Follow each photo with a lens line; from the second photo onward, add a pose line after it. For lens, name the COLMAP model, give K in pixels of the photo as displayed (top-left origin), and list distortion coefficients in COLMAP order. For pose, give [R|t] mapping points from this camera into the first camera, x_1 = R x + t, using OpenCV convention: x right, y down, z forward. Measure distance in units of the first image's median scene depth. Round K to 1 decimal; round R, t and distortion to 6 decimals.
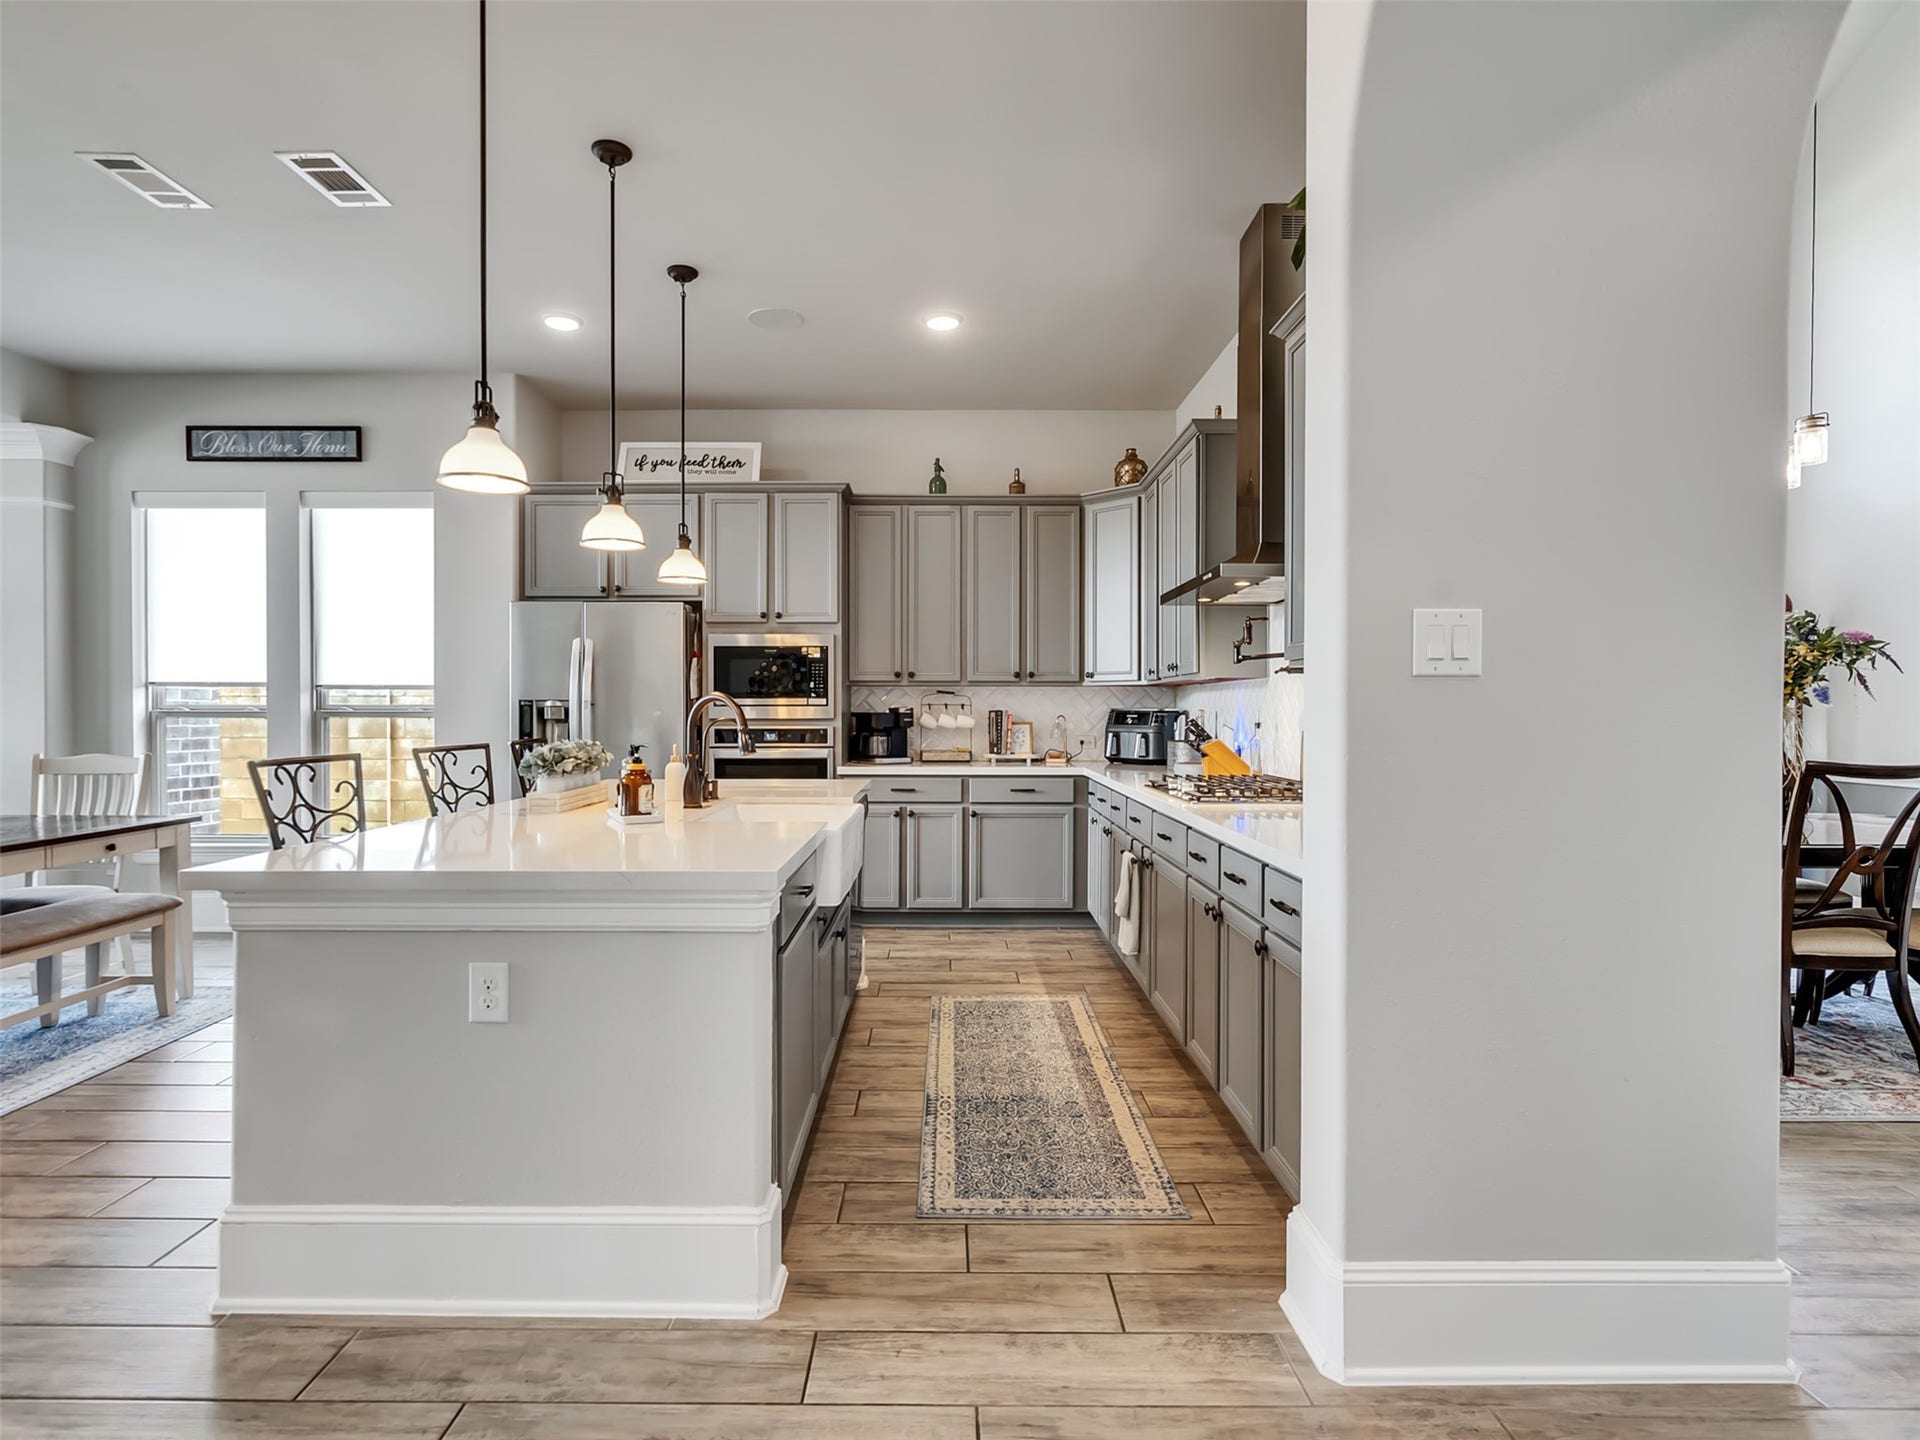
lens RADIAL K [[981.0, 0, 936.0], [0, 981.0, 718.9], [0, 0, 1]] dist [-0.005368, 0.004895]
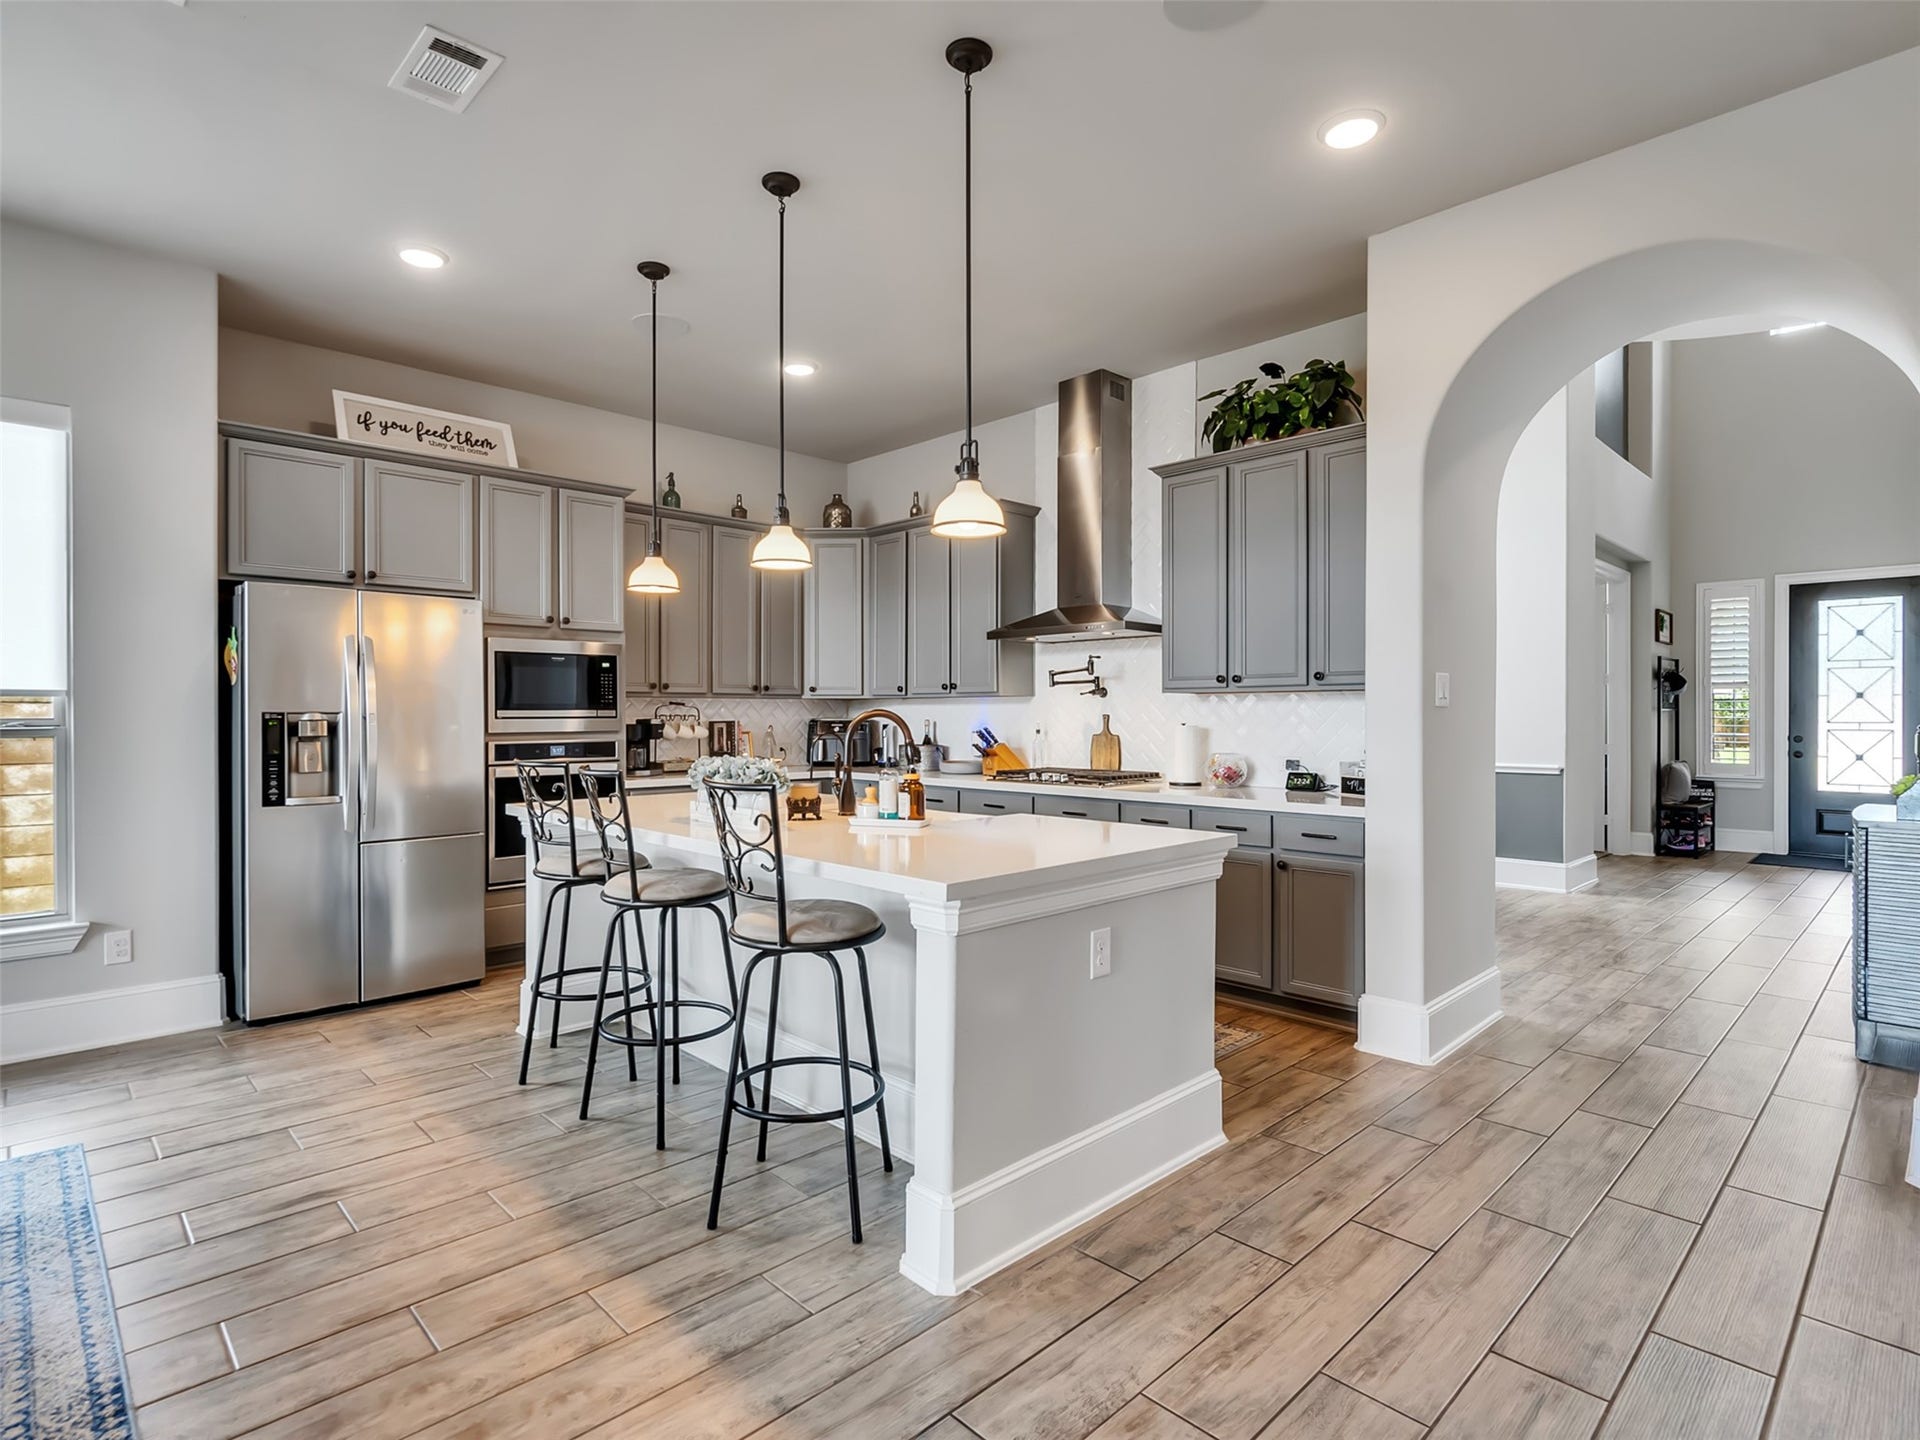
lens RADIAL K [[981.0, 0, 942.1], [0, 981.0, 715.4], [0, 0, 1]] dist [-0.005368, 0.004895]
pose [[0.717923, -0.002961, 0.696116, -0.716969], [0.009145, 0.999945, -0.005178, -0.010014], [-0.696062, 0.010083, 0.717910, 0.113659]]
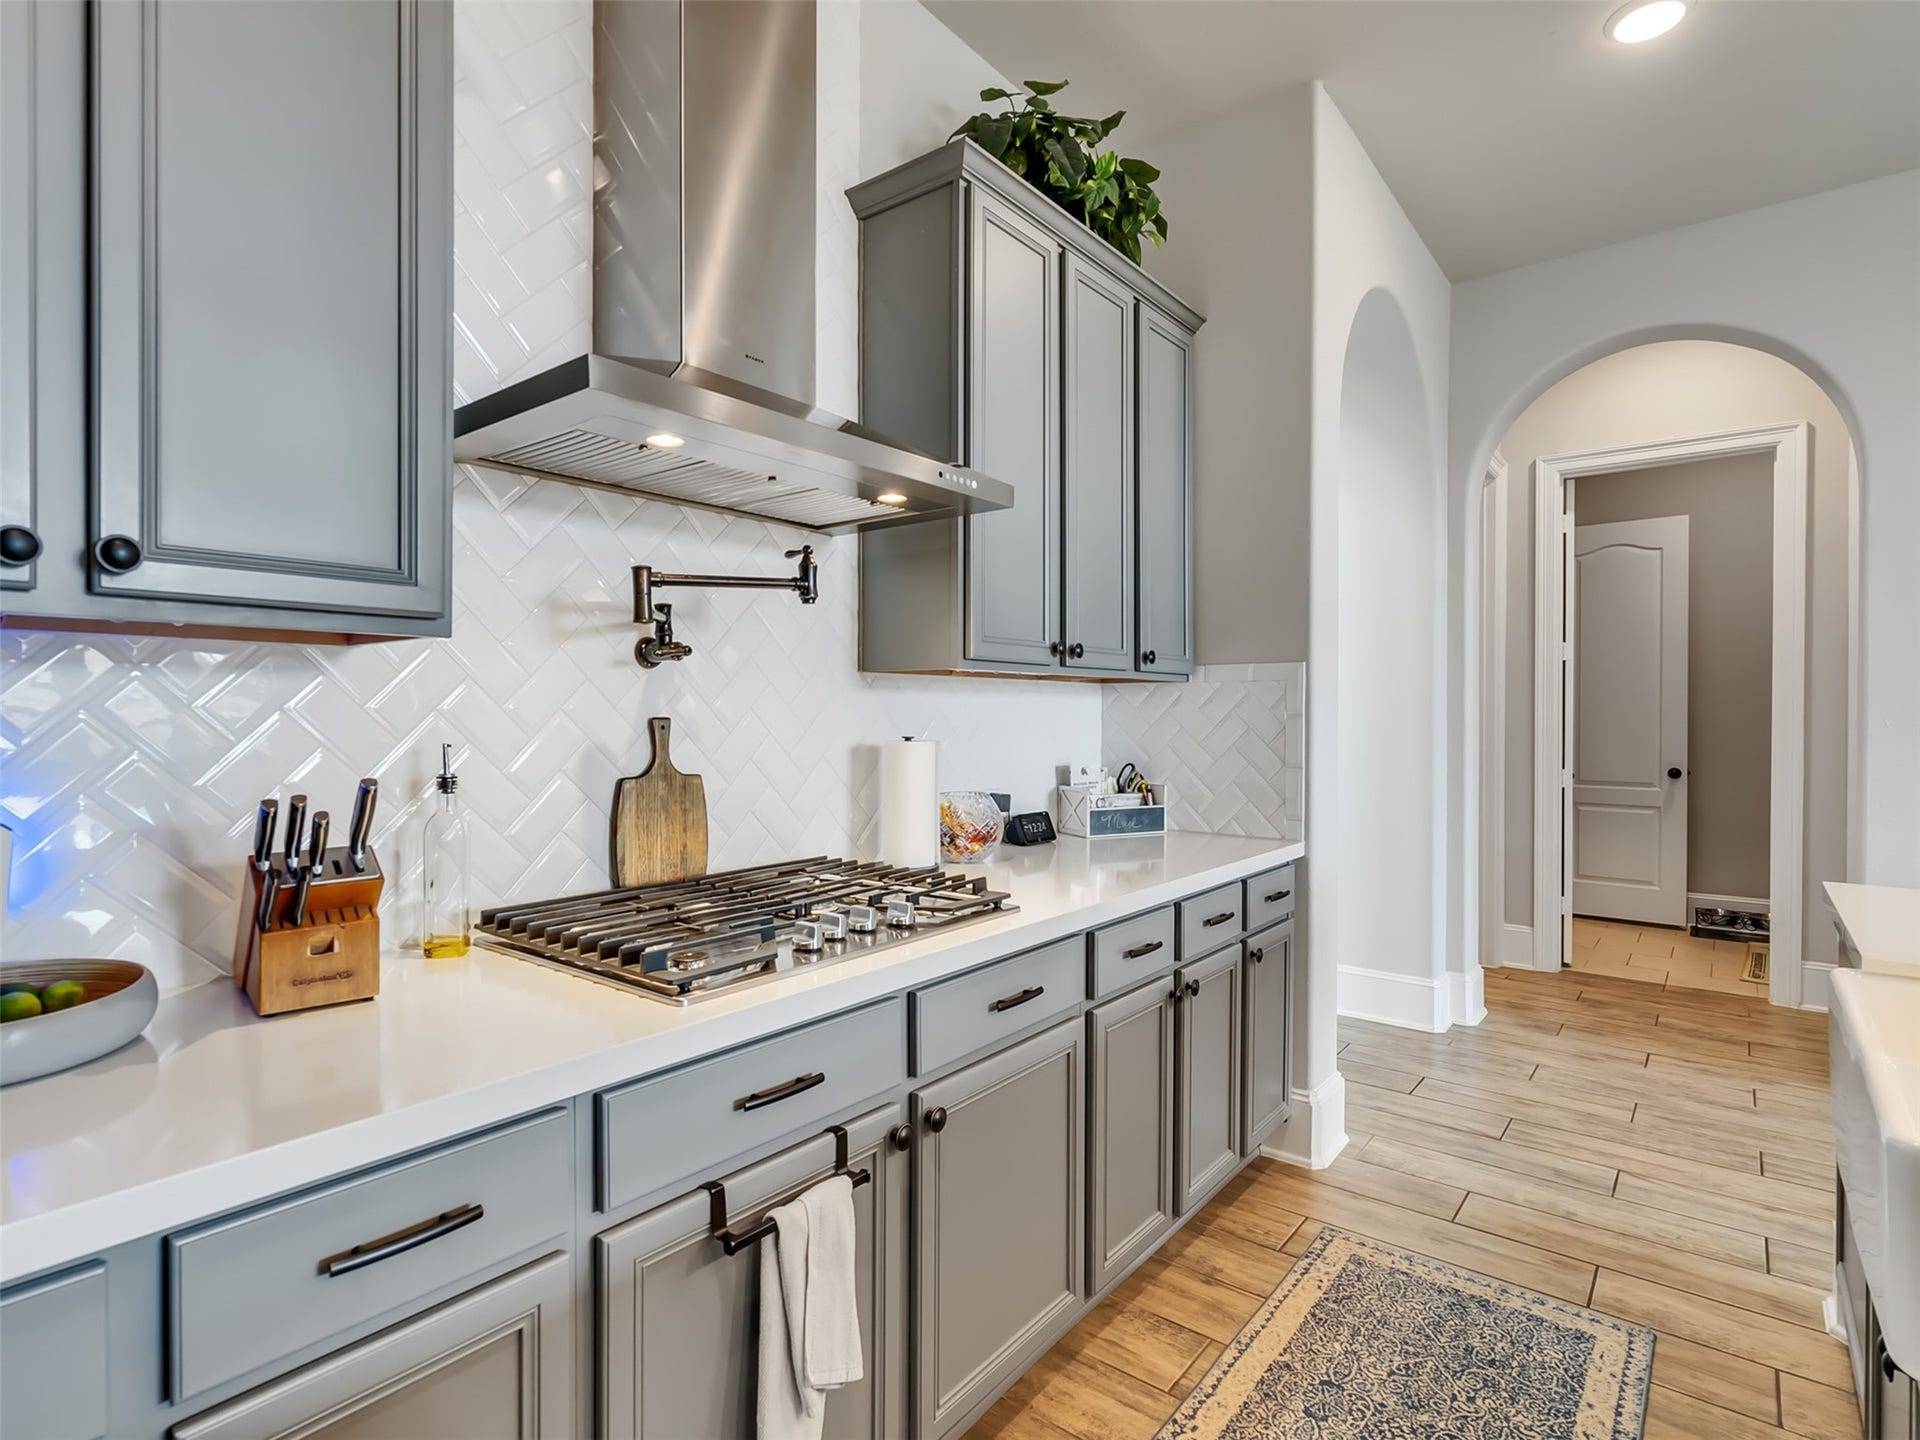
lens RADIAL K [[981.0, 0, 942.2], [0, 981.0, 716.0], [0, 0, 1]] dist [-0.005368, 0.004895]
pose [[-0.783155, -0.006269, 0.621795, -0.034342], [0.001050, 0.999934, 0.011404, -0.021251], [-0.621826, 0.009584, -0.783097, 1.168949]]
